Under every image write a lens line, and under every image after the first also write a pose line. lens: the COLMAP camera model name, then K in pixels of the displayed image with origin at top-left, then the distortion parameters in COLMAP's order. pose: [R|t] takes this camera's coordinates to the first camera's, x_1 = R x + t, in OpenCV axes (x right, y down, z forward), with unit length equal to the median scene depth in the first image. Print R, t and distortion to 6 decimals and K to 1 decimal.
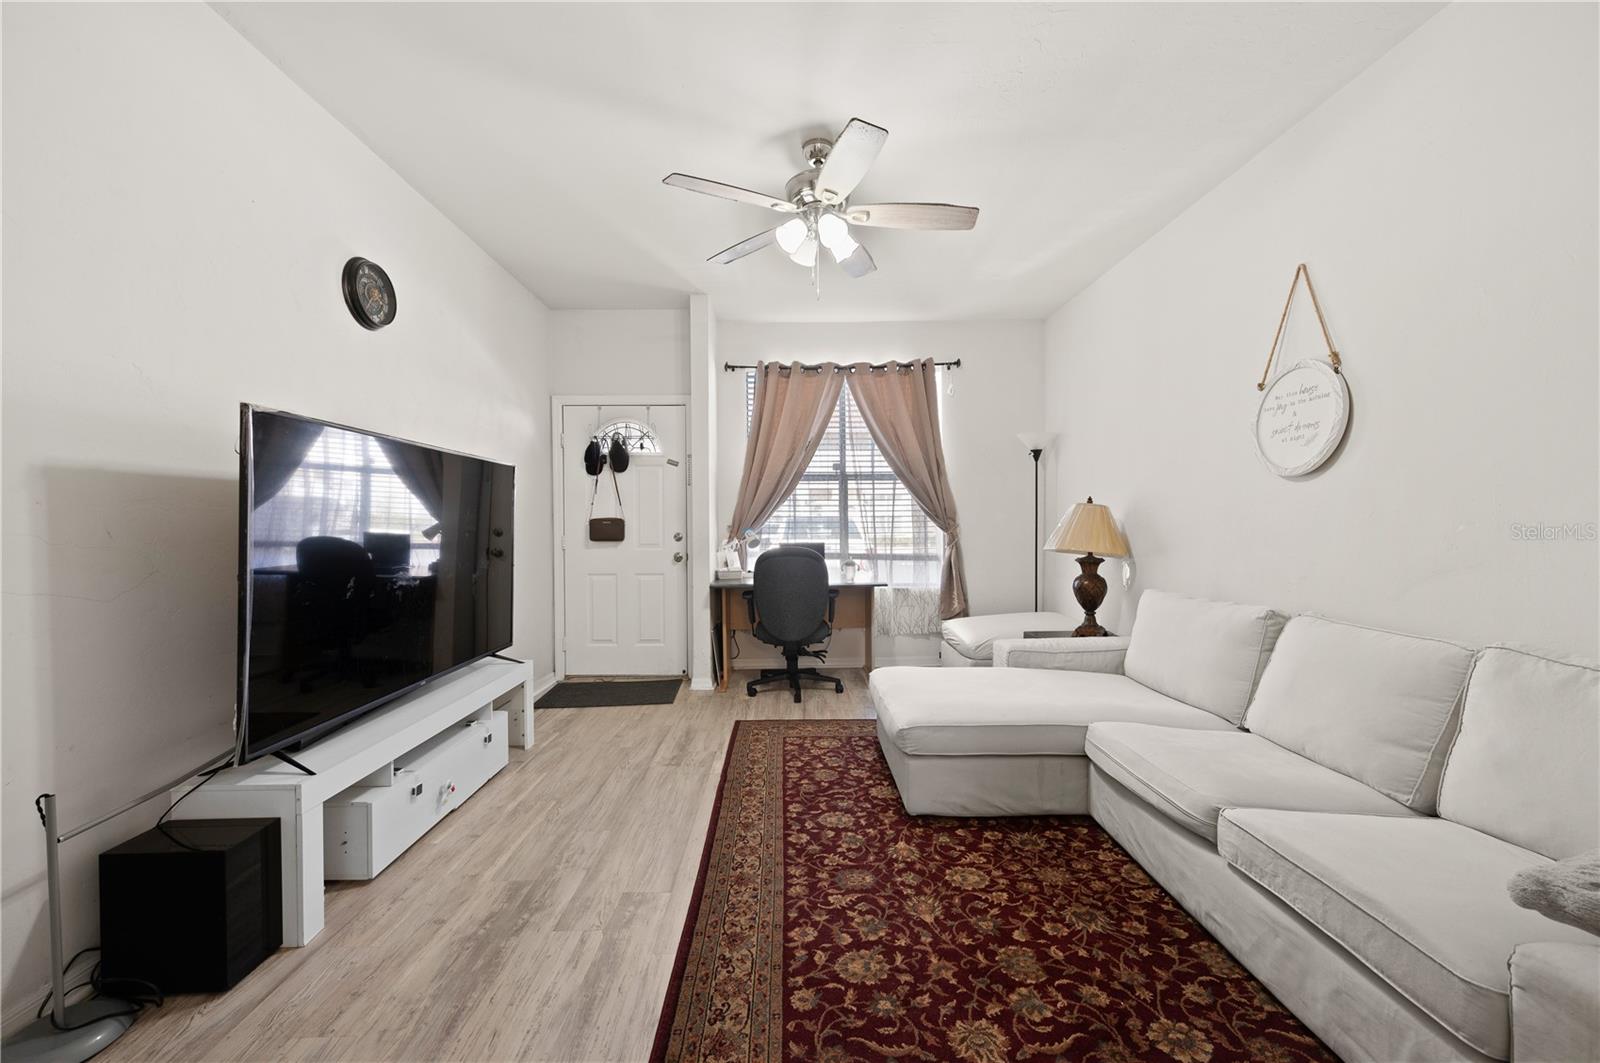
lens RADIAL K [[630.4, 0, 794.9], [0, 630.4, 534.6], [0, 0, 1]] dist [-0.002888, 0.000596]
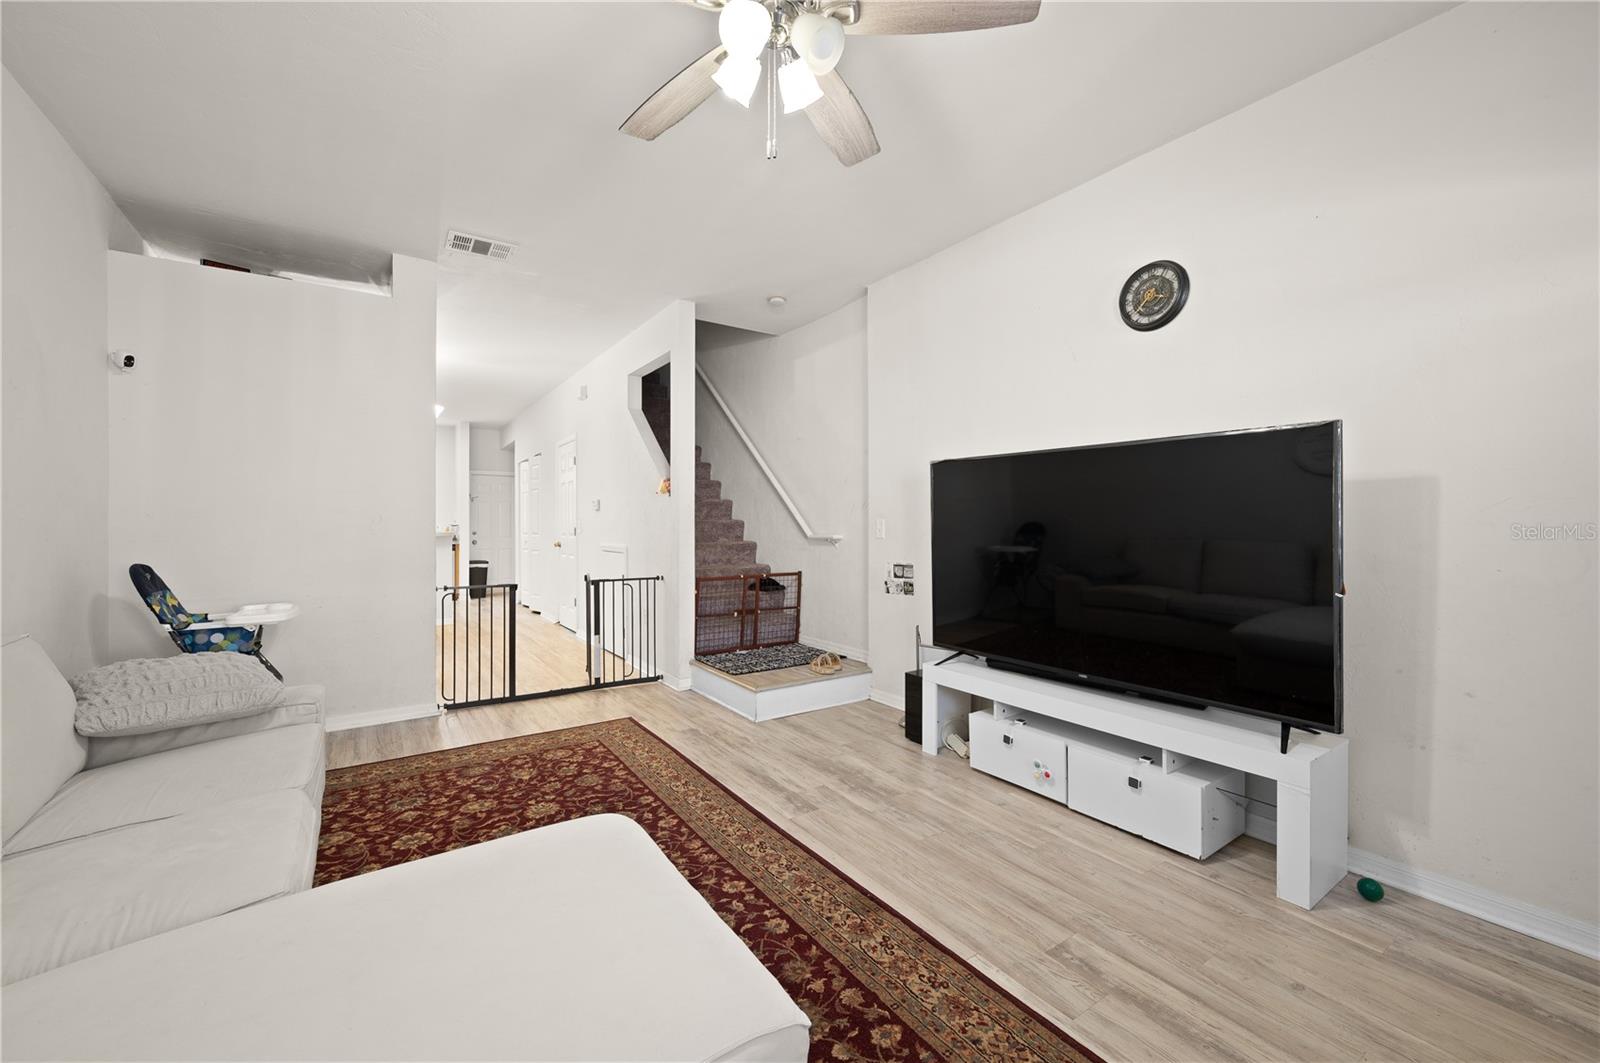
lens RADIAL K [[630.4, 0, 808.7], [0, 630.4, 523.6], [0, 0, 1]] dist [-0.002888, 0.000596]
pose [[-0.825425, 0.008965, -0.564441, 0.311116], [-0.003519, 0.999773, 0.021026, -0.031110], [0.564501, 0.019341, -0.825206, 1.343273]]
